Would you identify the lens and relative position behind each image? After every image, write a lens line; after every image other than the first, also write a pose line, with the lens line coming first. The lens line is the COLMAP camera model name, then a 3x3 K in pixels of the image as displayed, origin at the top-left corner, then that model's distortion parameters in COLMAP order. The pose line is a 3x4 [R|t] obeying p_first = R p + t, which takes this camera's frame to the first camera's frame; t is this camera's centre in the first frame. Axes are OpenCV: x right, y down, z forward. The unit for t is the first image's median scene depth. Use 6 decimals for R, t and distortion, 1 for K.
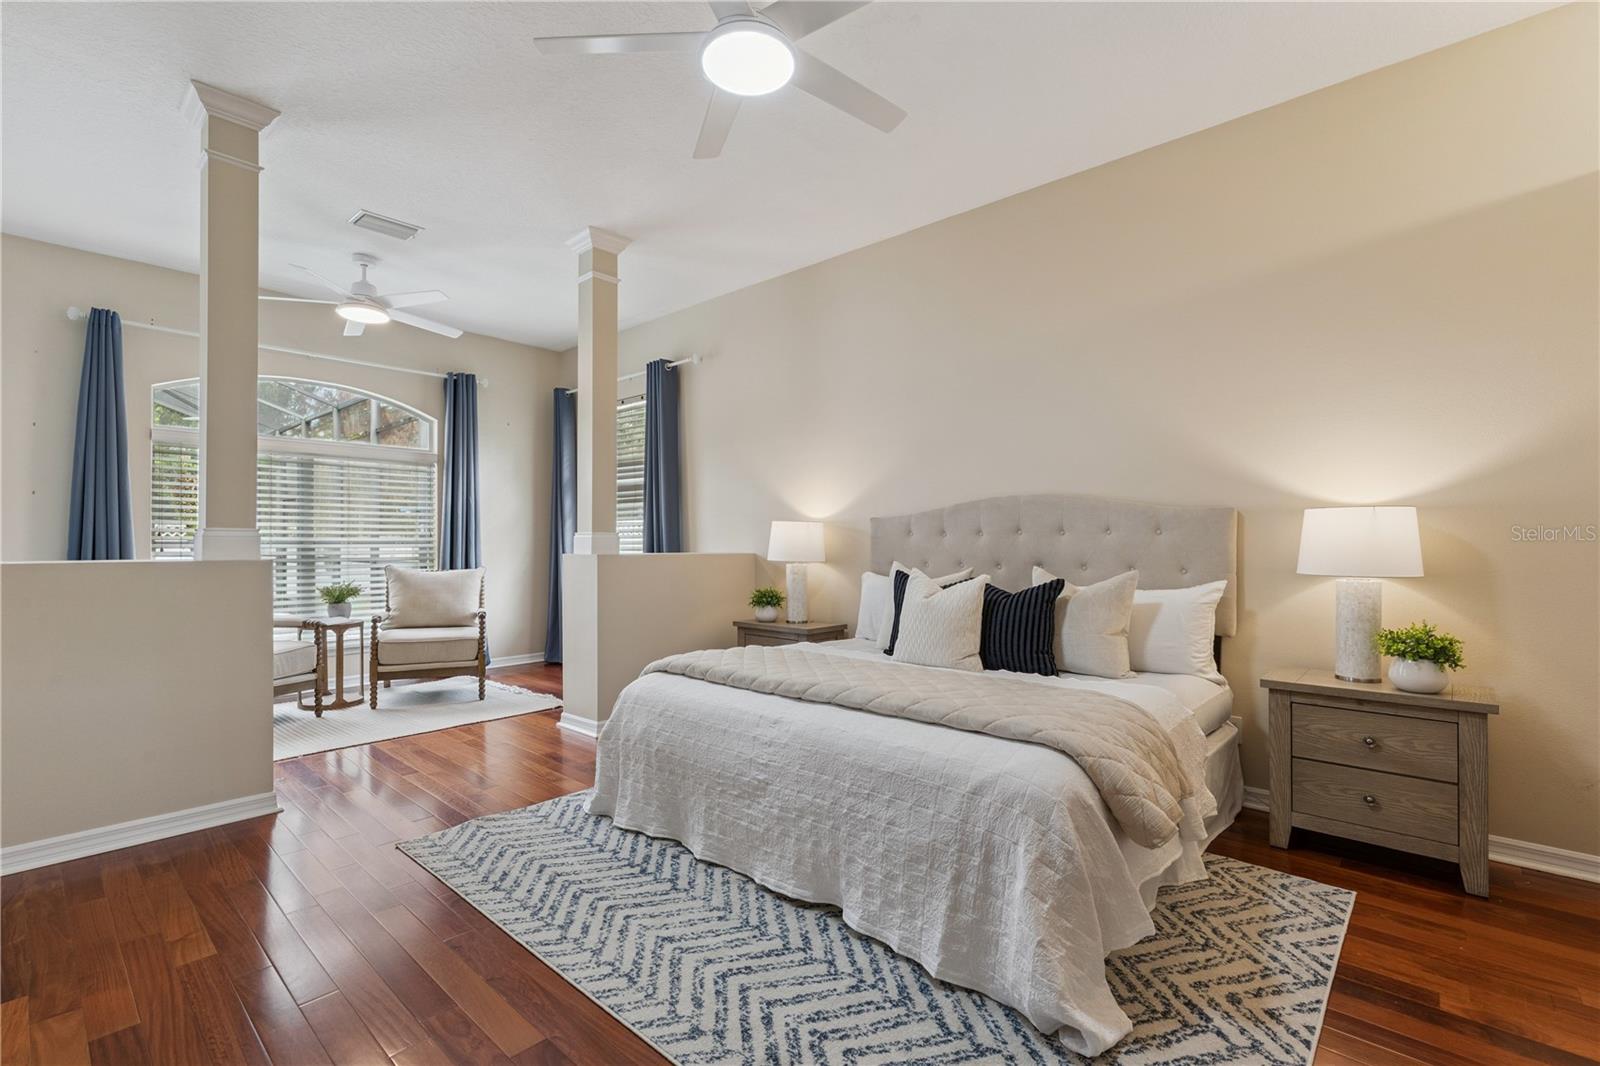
lens RADIAL K [[740.9, 0, 804.9], [0, 740.9, 536.6], [0, 0, 1]] dist [0.001628, -0.000403]
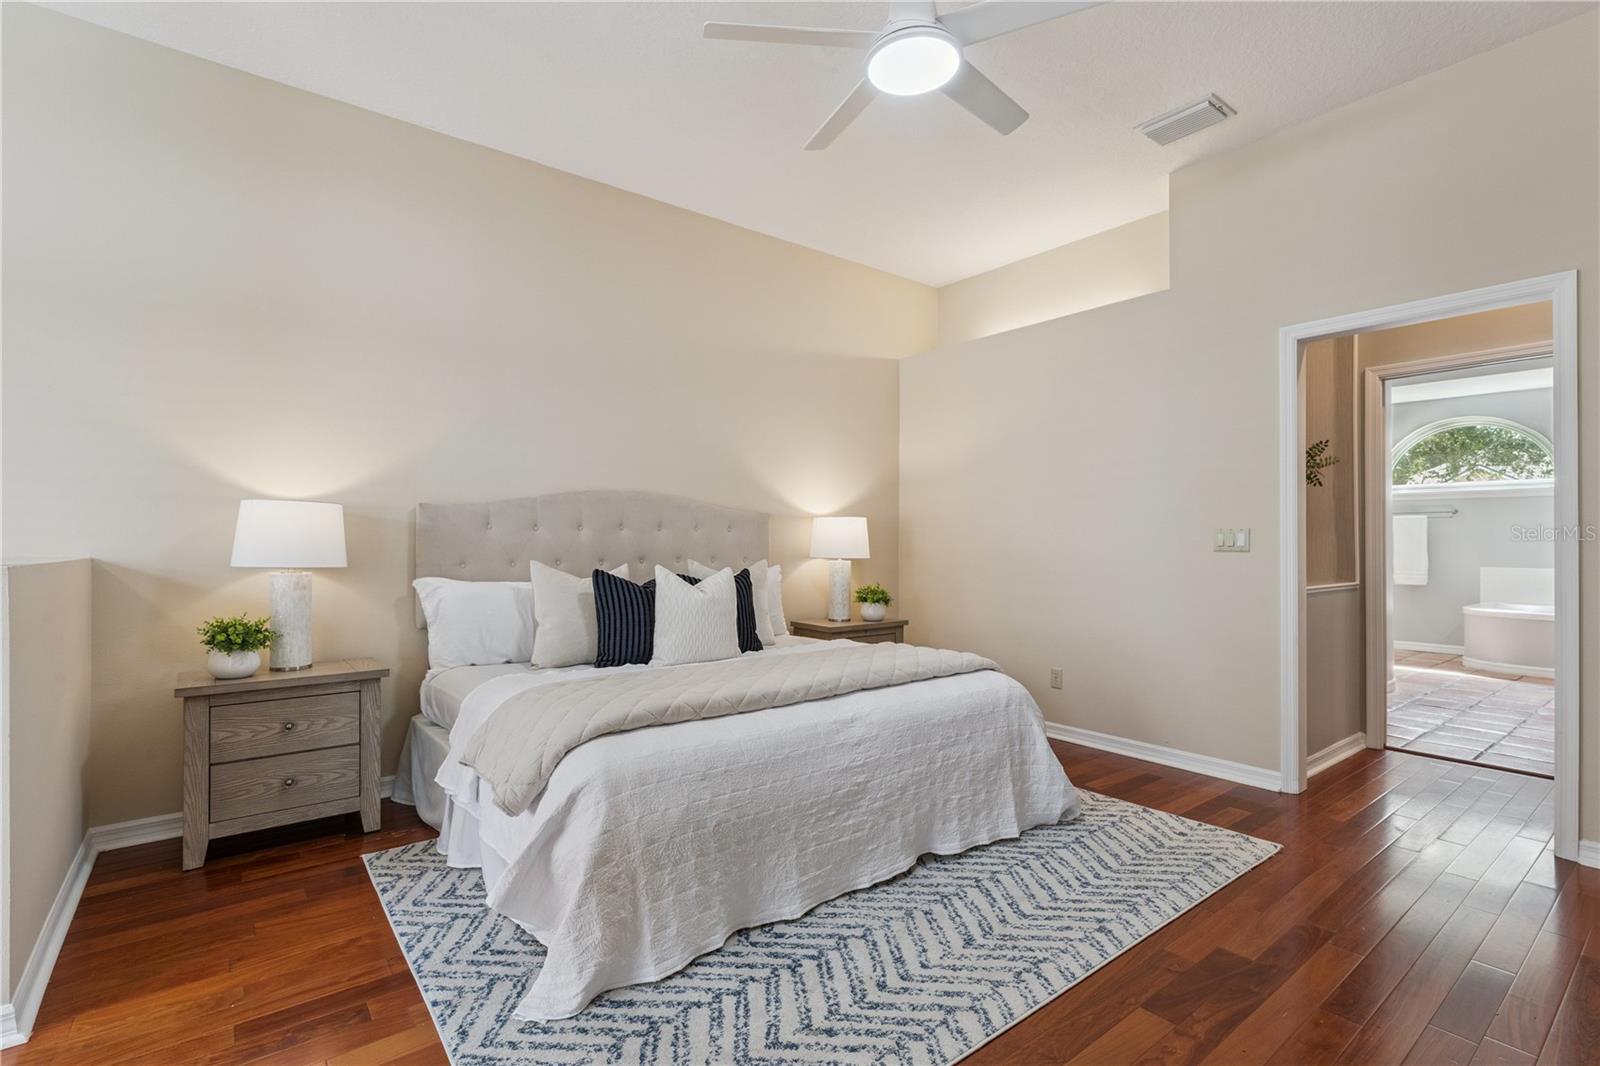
lens RADIAL K [[740.9, 0, 805.2], [0, 740.9, 536.1], [0, 0, 1]] dist [0.001628, -0.000403]
pose [[0.154080, 0.000739, 0.988058, -1.074234], [-0.011865, 0.999929, 0.001103, 0.002867], [-0.987987, -0.011893, 0.154077, 0.959735]]
